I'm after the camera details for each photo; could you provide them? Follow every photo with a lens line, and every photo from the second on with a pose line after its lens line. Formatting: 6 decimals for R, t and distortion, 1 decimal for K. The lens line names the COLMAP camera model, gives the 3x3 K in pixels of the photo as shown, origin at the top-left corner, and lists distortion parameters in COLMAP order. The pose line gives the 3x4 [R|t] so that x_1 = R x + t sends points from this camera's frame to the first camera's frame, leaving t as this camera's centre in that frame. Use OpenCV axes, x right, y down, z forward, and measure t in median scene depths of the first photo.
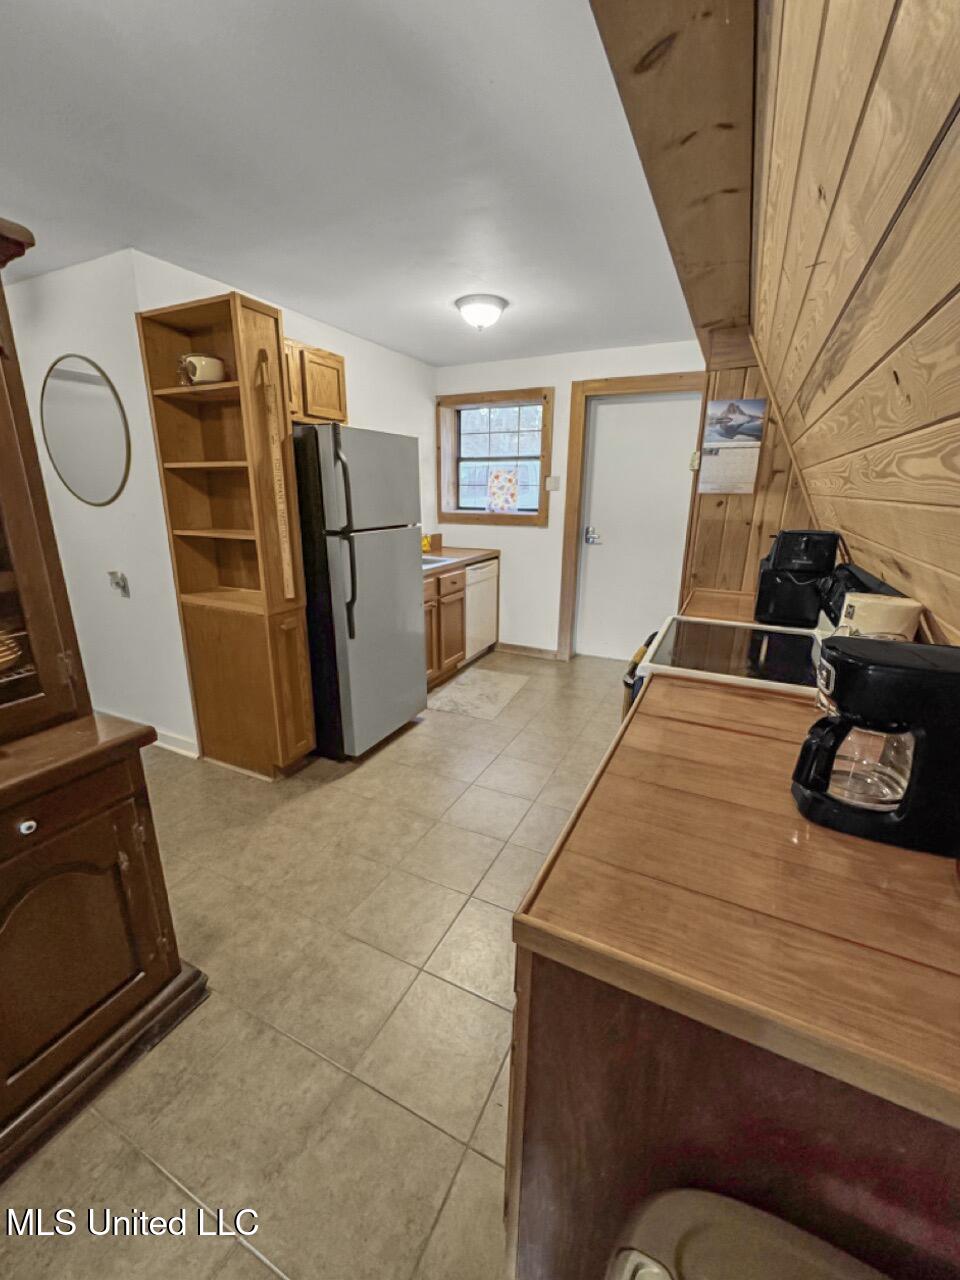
lens RADIAL K [[524.8, 0, 467.6], [0, 524.8, 640.5], [0, 0, 1]] dist [0.018150, -0.000106]
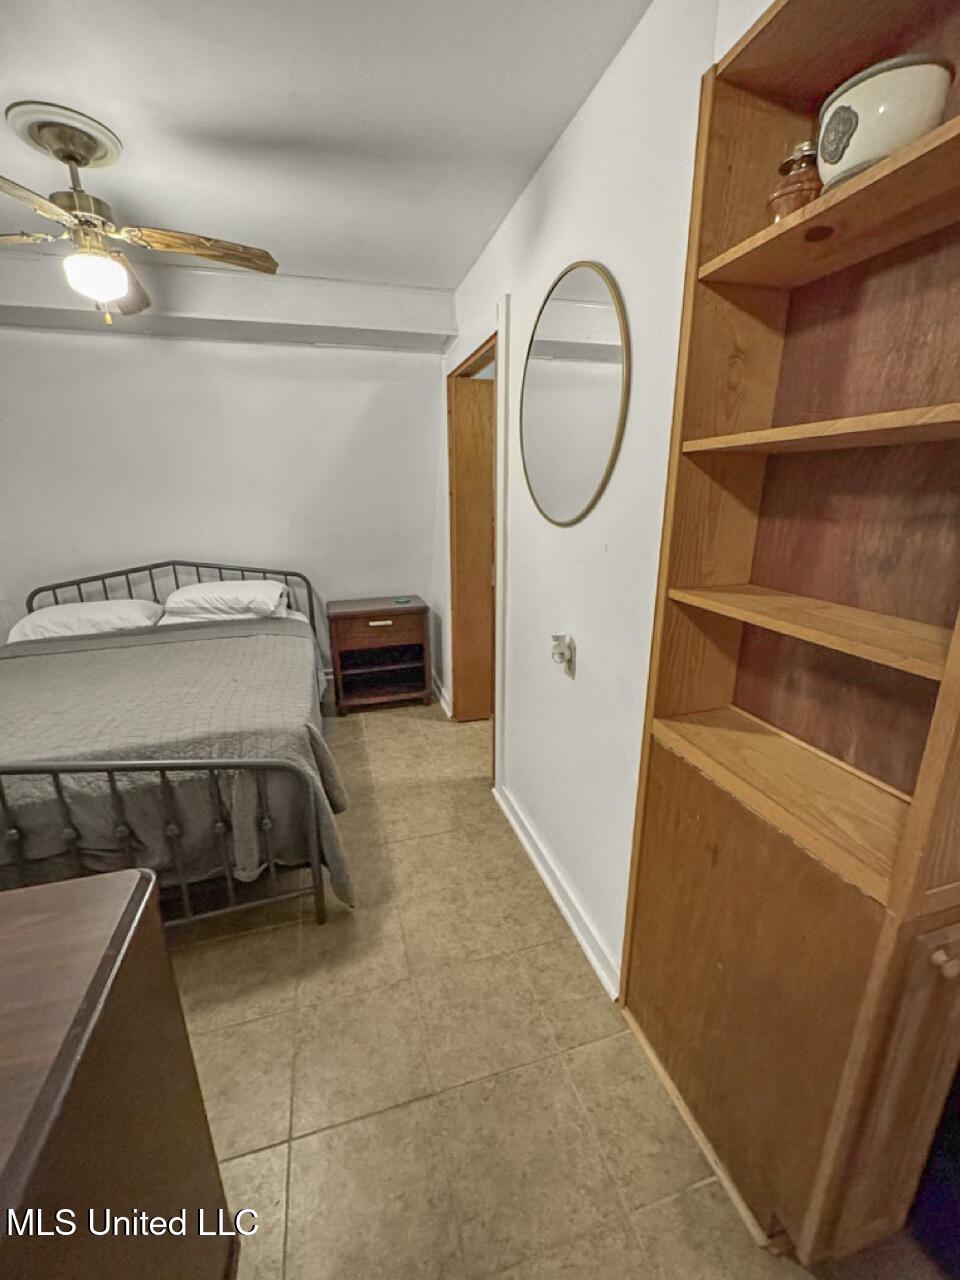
lens RADIAL K [[523.3, 0, 480.0], [0, 523.3, 640.0], [0, 0, 1]] dist [-0.000374, -0.000588]
pose [[0.682495, 0.189356, -0.705935, -0.318408], [-0.190766, 0.978528, 0.078043, -0.157859], [0.705556, 0.081404, 0.703964, 0.531442]]
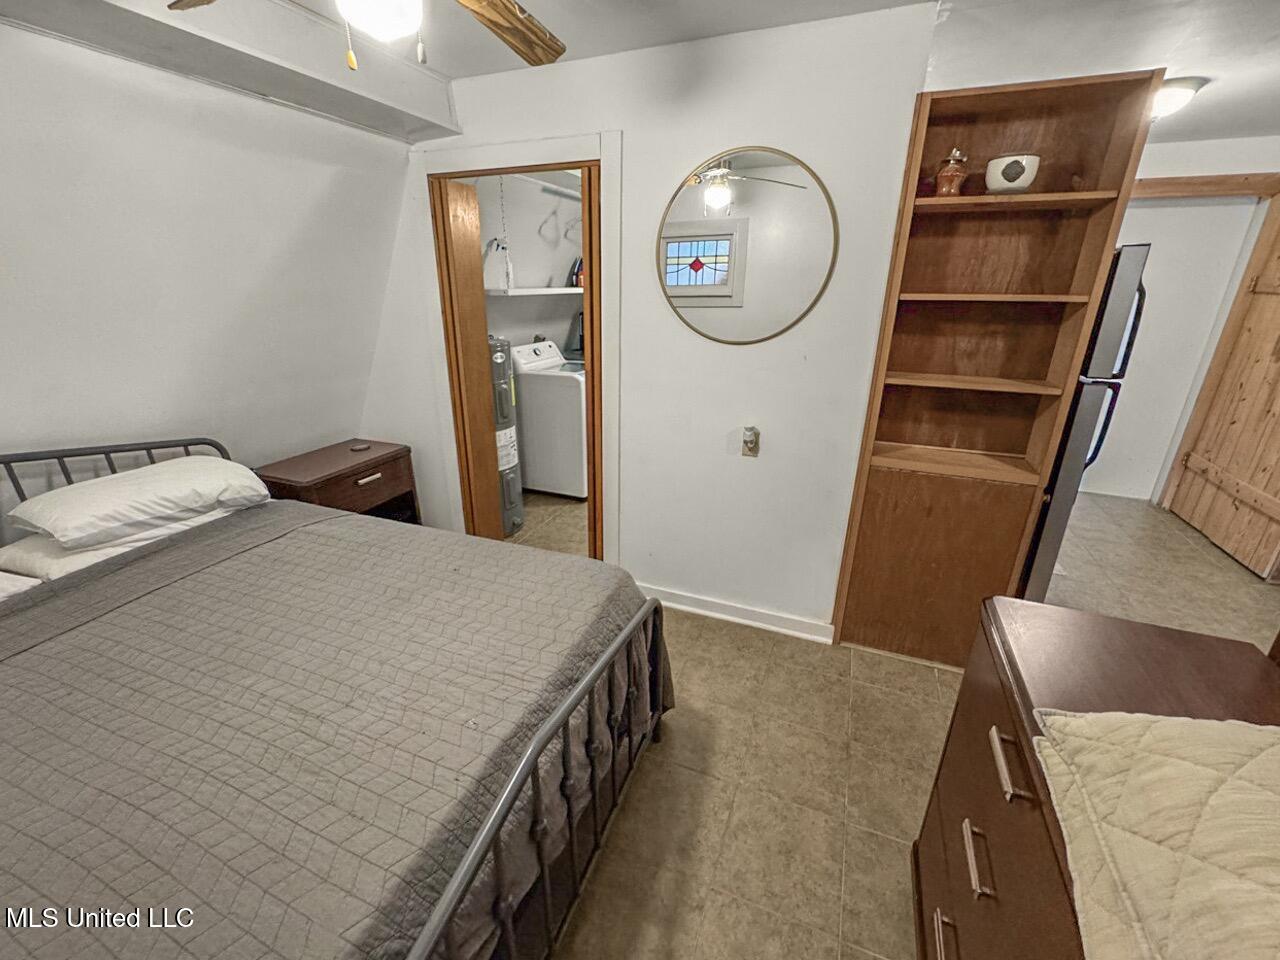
lens RADIAL K [[523.3, 0, 640.0], [0, 523.3, 480.0], [0, 0, 1]] dist [-0.000374, -0.000588]
pose [[0.996831, -0.026816, 0.074890, -0.926840], [0.021495, 0.997247, 0.070971, -0.111415], [-0.076587, -0.069137, 0.994663, 0.218903]]
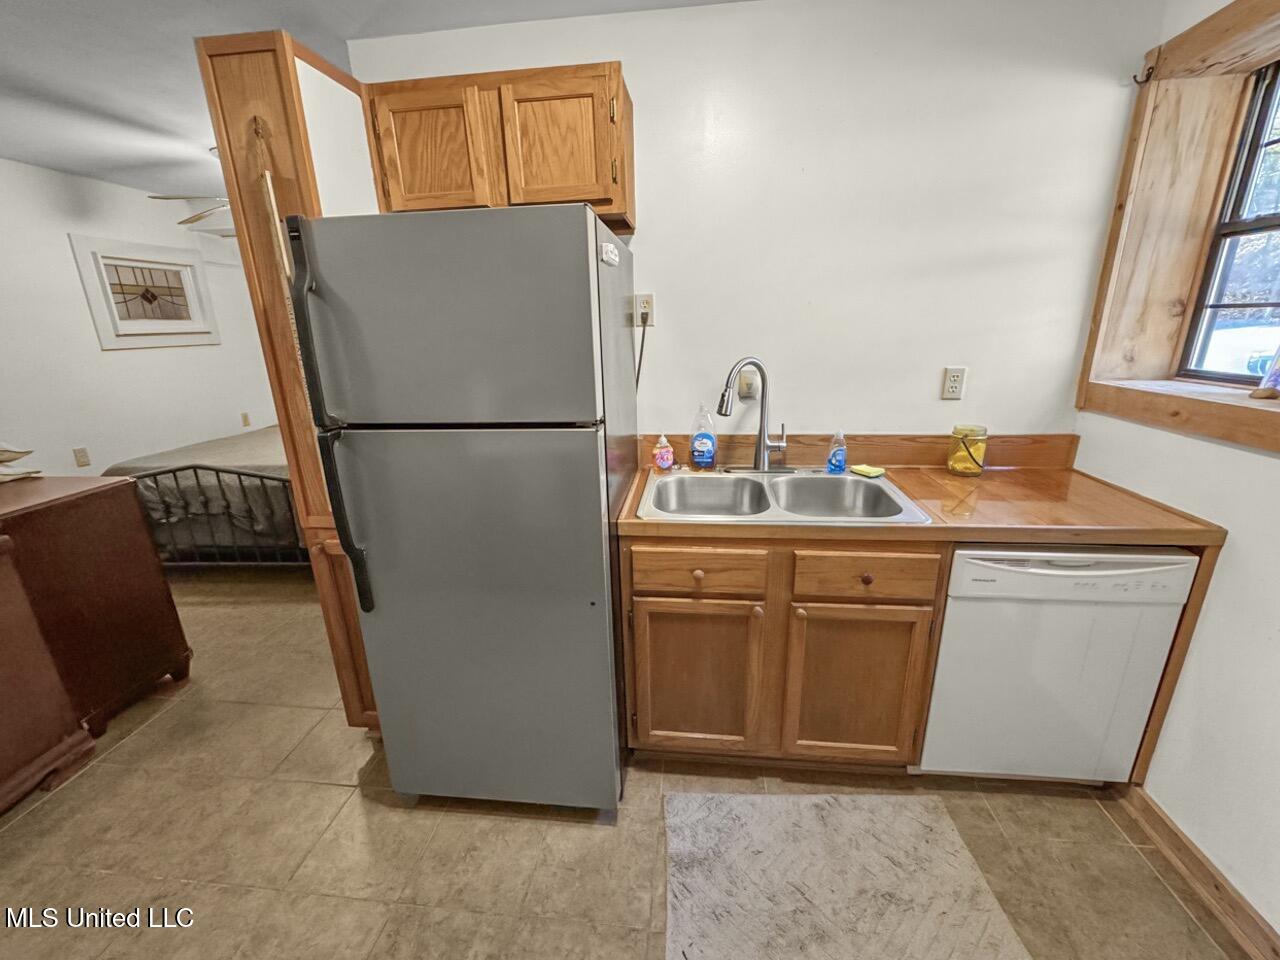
lens RADIAL K [[523.3, 0, 640.0], [0, 523.3, 480.0], [0, 0, 1]] dist [-0.000374, -0.000588]
pose [[0.351292, 0.257115, -0.900270, 0.333067], [-0.236996, 0.954658, 0.180170, -0.290186], [0.905774, 0.150068, 0.396299, 0.980285]]
